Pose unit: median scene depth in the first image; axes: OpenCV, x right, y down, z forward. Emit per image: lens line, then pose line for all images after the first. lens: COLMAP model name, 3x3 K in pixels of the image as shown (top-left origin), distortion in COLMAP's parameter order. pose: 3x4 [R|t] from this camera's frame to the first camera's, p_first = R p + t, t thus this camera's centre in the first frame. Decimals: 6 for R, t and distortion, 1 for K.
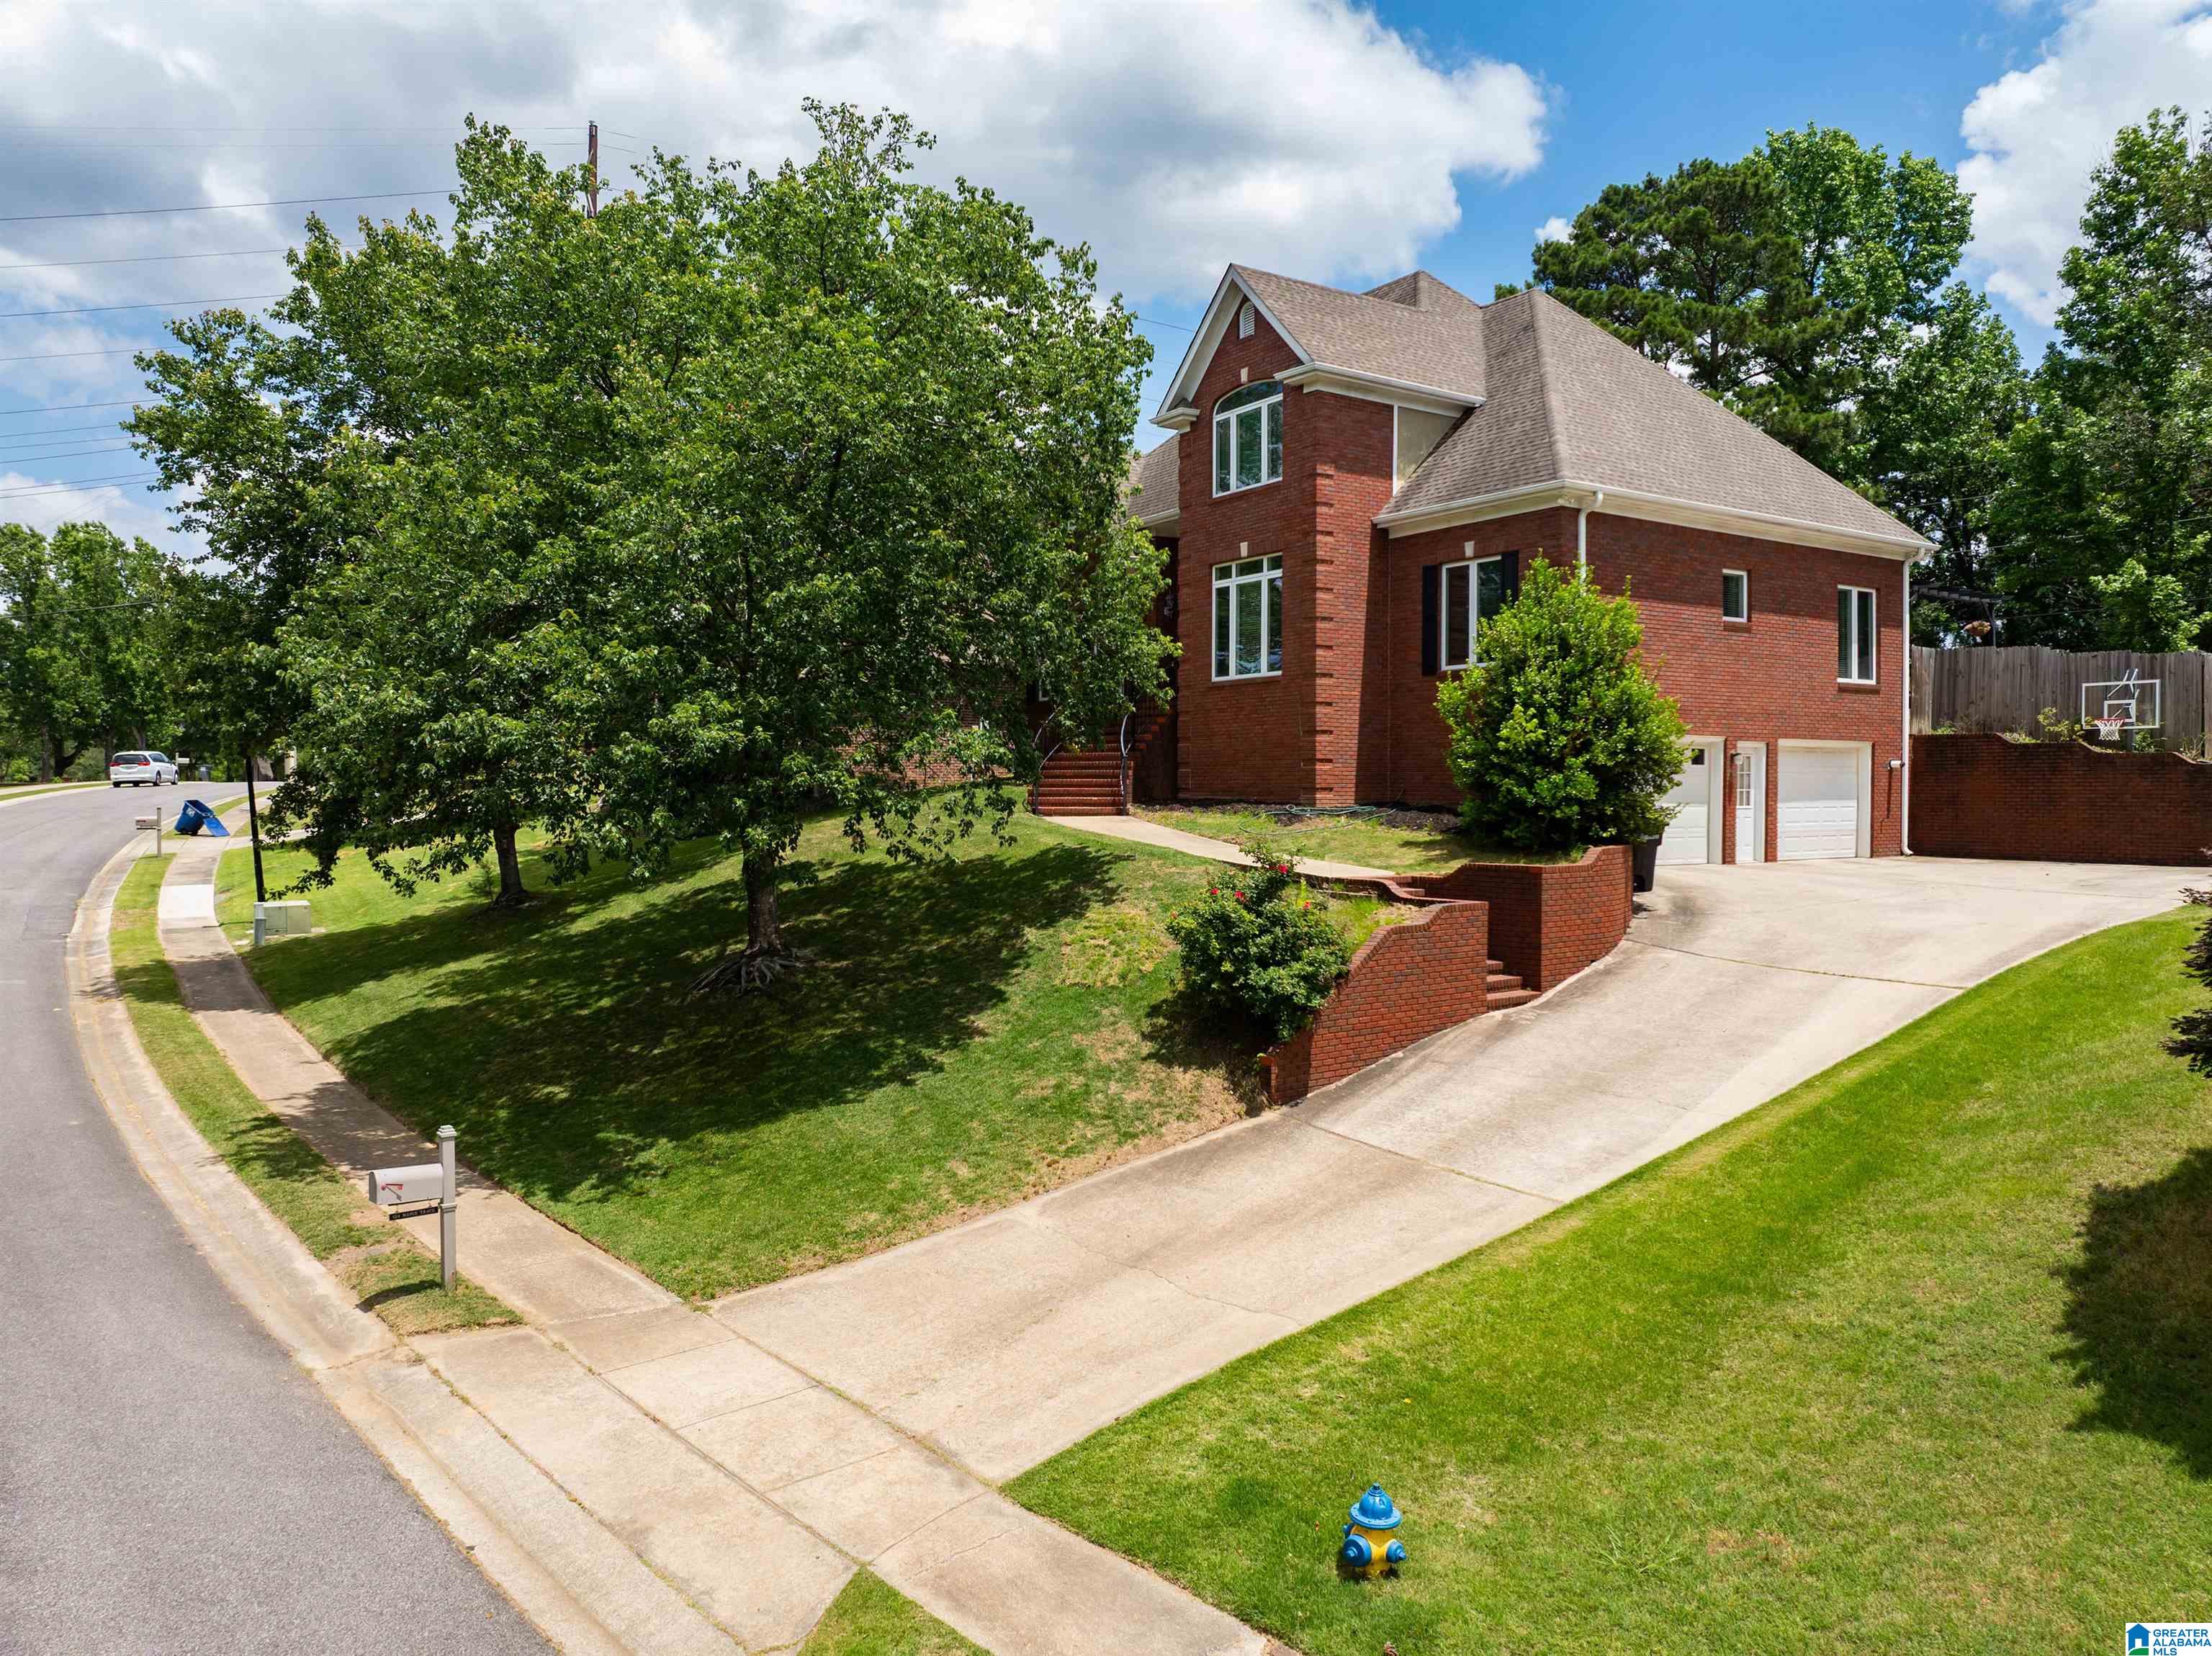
lens RADIAL K [[1540.1, 0, 1106.0], [0, 1540.1, 828.0], [0, 0, 1]] dist [-0.030588, -0.003273]
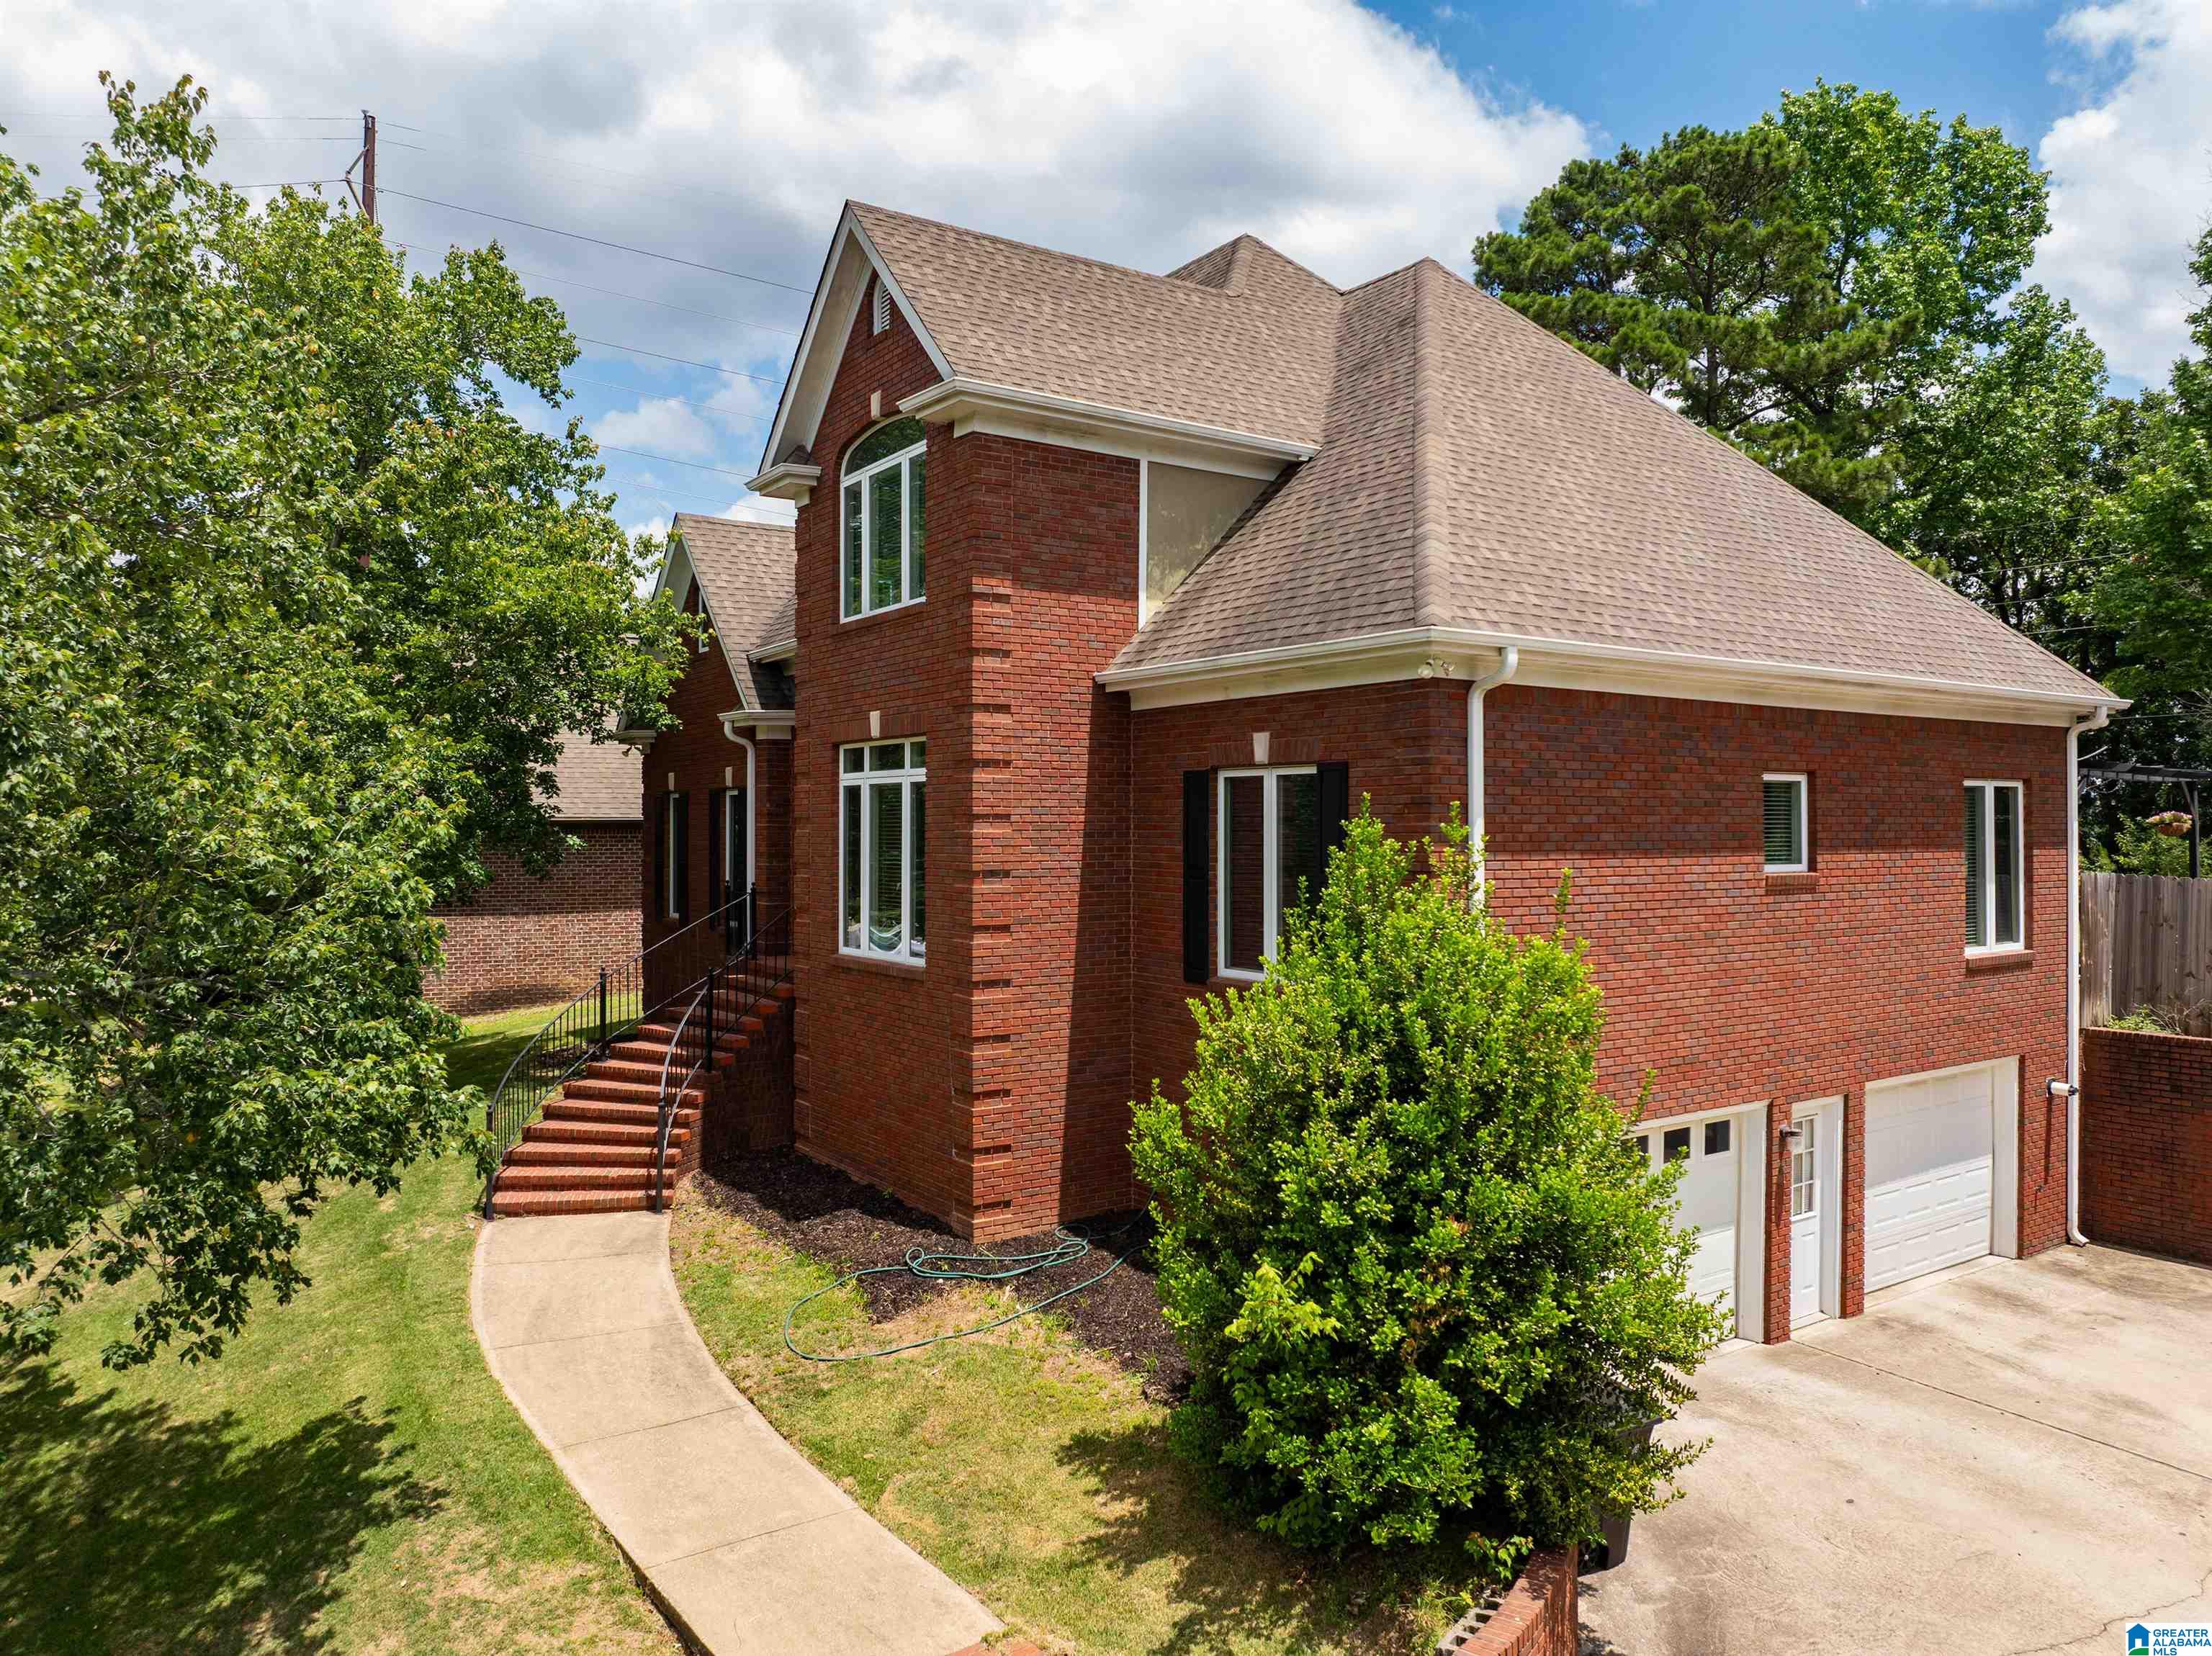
lens RADIAL K [[1540.1, 0, 1106.0], [0, 1540.1, 828.0], [0, 0, 1]] dist [-0.030588, -0.003273]
pose [[0.999968, -0.001978, 0.007757, 0.158483], [0.002152, 0.999744, -0.022513, -0.125459], [-0.007710, 0.022529, 0.999716, 0.434338]]
